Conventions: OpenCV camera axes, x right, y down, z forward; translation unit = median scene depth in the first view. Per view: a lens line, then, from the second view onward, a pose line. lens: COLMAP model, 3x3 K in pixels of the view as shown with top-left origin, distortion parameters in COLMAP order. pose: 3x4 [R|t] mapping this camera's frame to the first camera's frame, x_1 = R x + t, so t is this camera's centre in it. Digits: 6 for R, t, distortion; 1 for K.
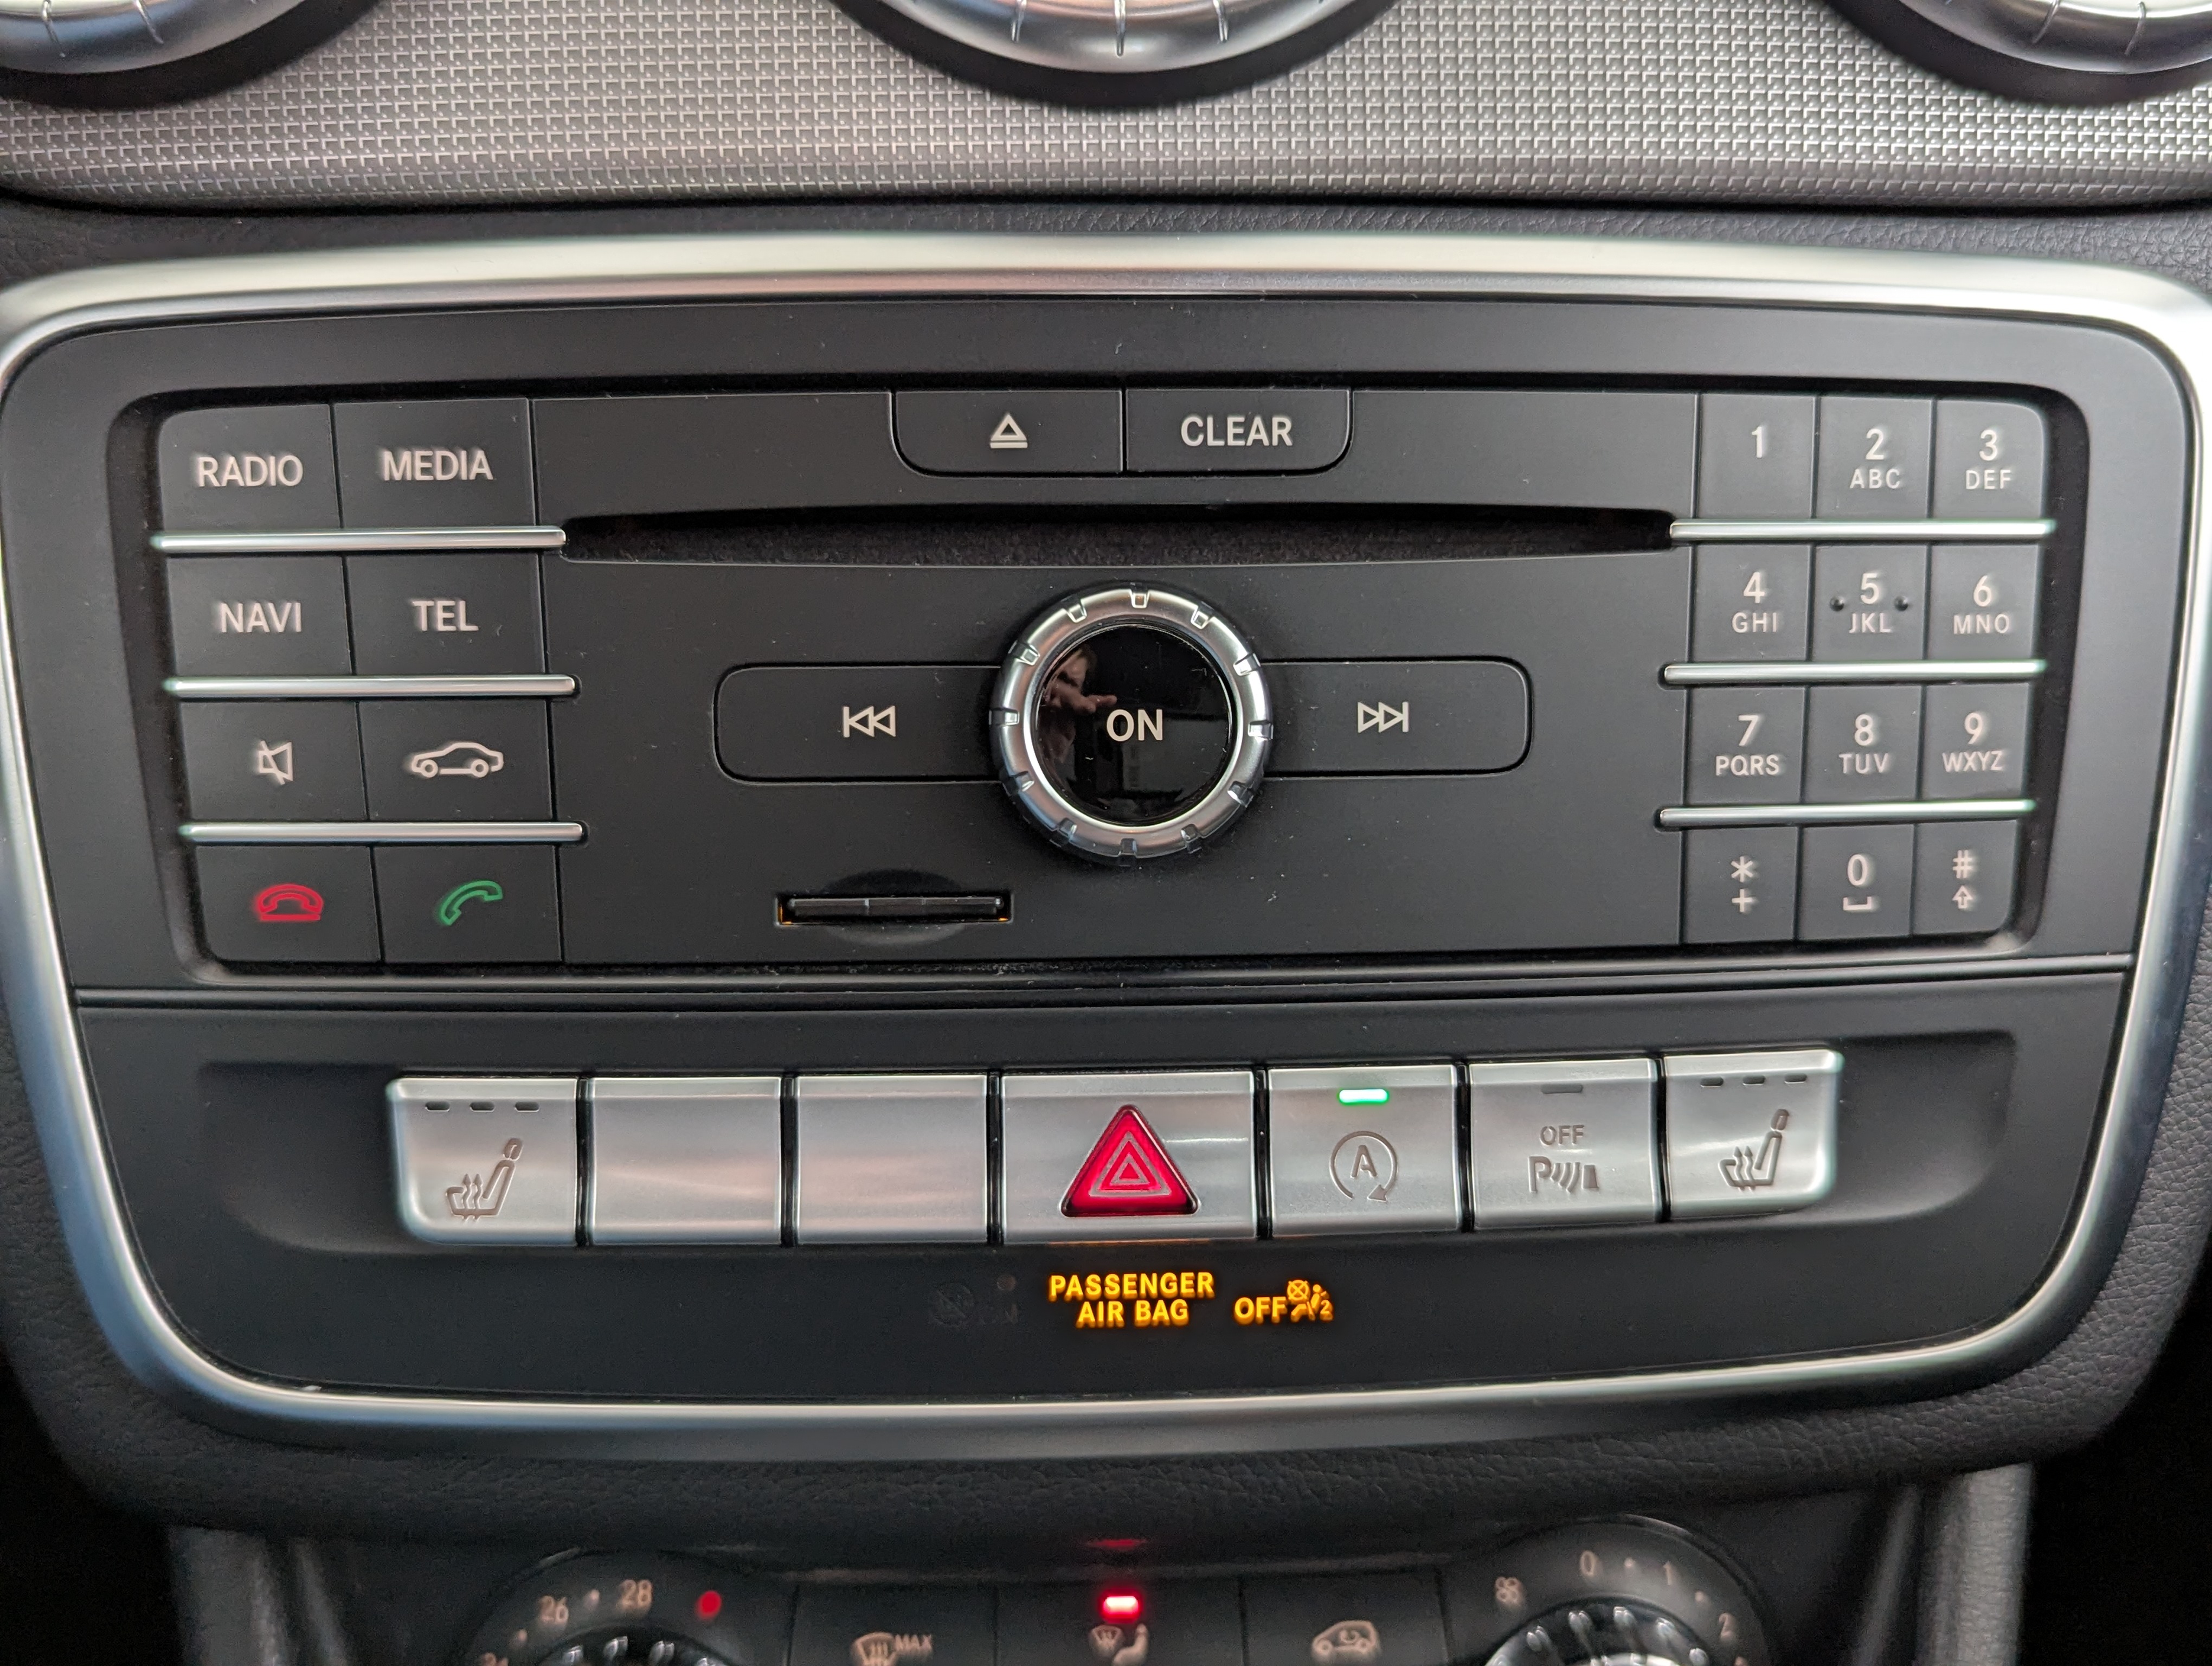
lens RADIAL K [[2093.7, 0, 1161.4], [0, 2093.7, 773.0], [0, 0, 1]] dist [0.023849, 0.000000]
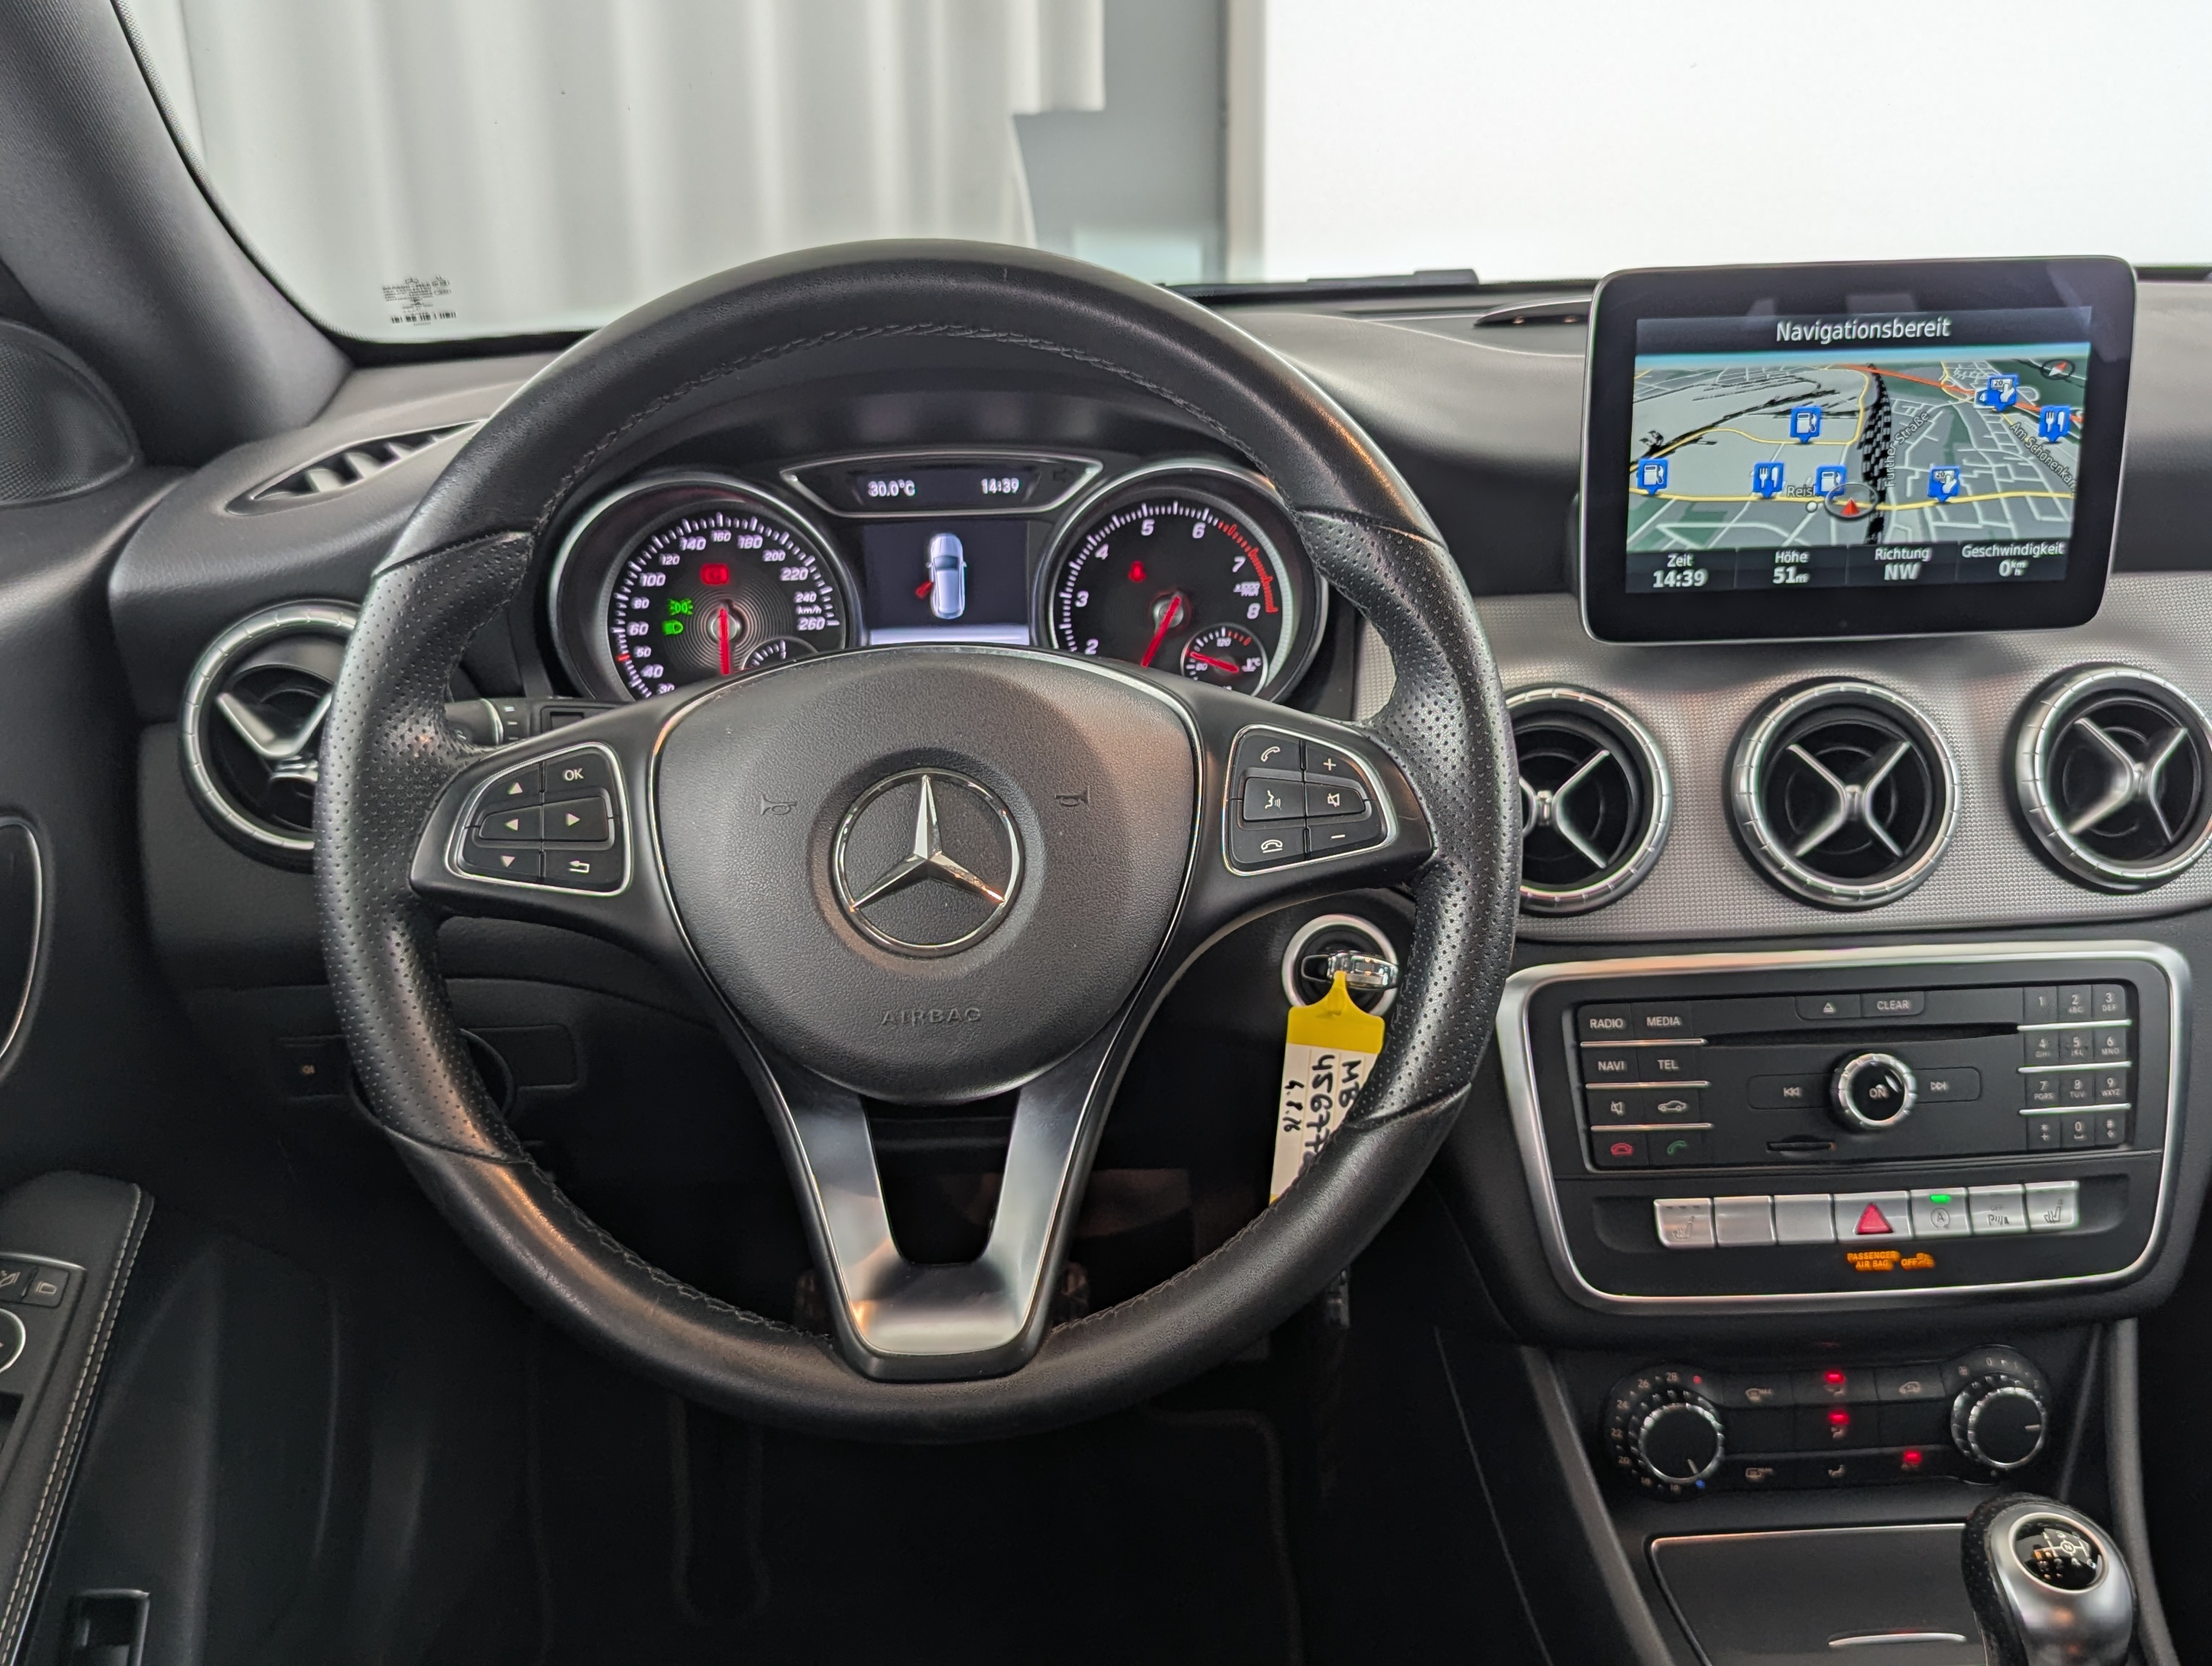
lens RADIAL K [[2093.7, 0, 1100.7], [0, 2093.7, 790.3], [0, 0, 1]] dist [0.023849, 0.000000]
pose [[0.999549, -0.029285, -0.006627, -1.223560], [0.028689, 0.996623, -0.076941, -0.282774], [0.008858, 0.076716, 0.997014, -2.472583]]
